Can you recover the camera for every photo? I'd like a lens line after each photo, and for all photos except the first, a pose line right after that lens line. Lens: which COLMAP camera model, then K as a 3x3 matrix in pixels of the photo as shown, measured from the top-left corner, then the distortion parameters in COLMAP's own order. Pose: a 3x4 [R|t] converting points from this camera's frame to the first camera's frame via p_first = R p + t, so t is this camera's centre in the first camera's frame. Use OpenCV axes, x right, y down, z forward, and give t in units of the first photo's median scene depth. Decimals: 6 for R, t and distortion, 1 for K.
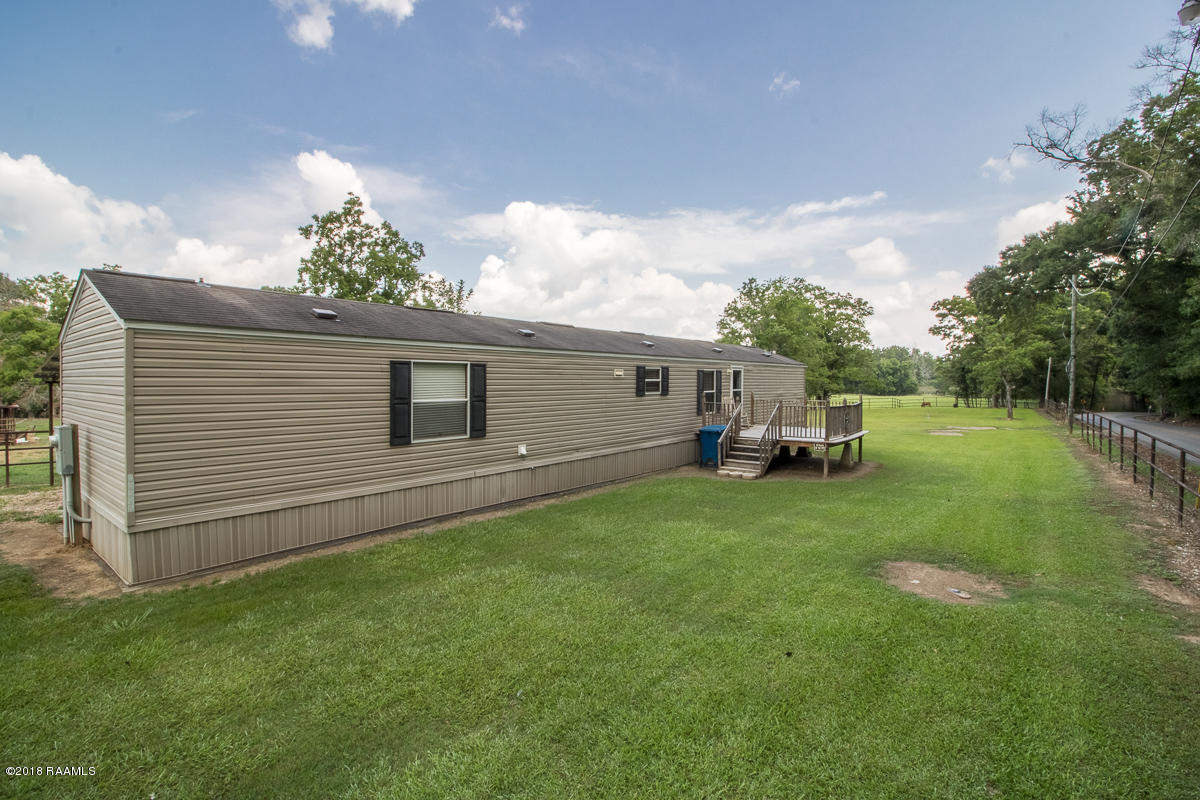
lens RADIAL K [[551.4, 0, 600.9], [0, 551.4, 385.2], [0, 0, 1]] dist [0.000994, 0.000094]
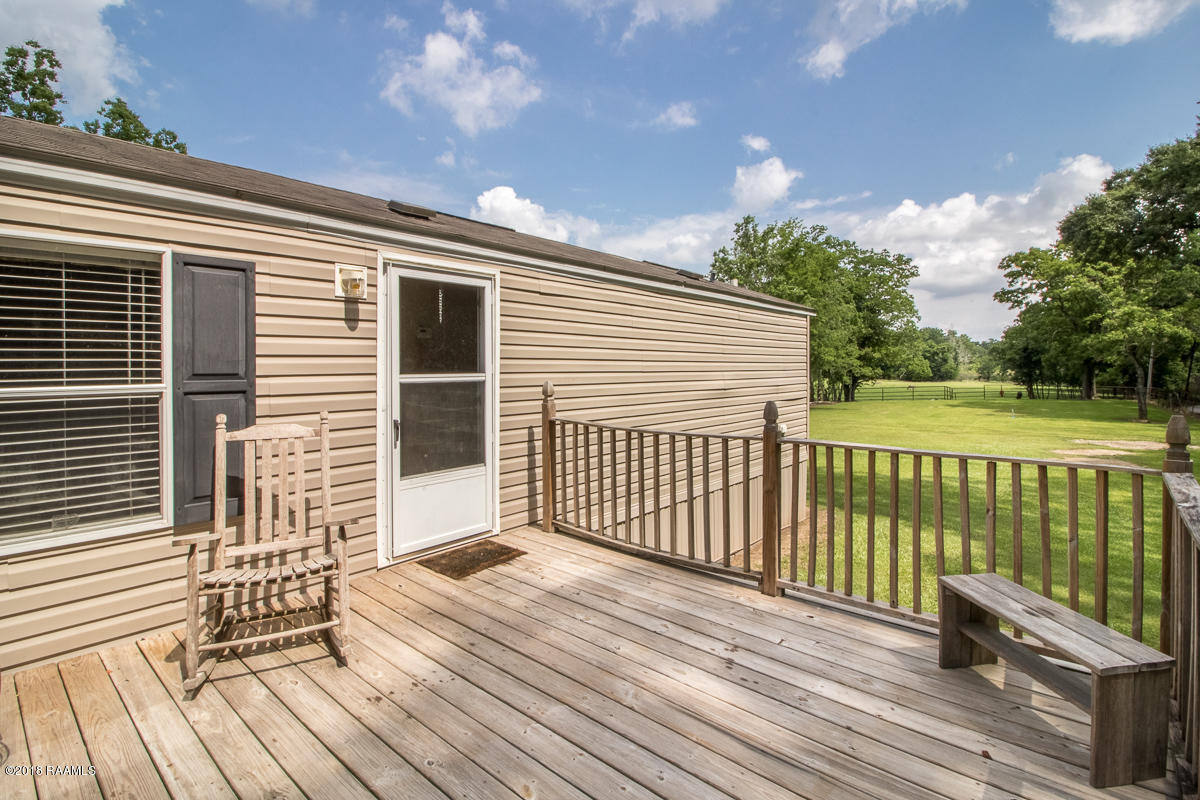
lens RADIAL K [[571.3, 0, 593.8], [0, 571.3, 366.7], [0, 0, 1]] dist [-0.000961, -0.000620]
pose [[0.999251, -0.004184, -0.038459, 0.081956], [0.003840, 0.999952, -0.009007, 0.001551], [0.038495, 0.008853, 0.999220, 0.209294]]
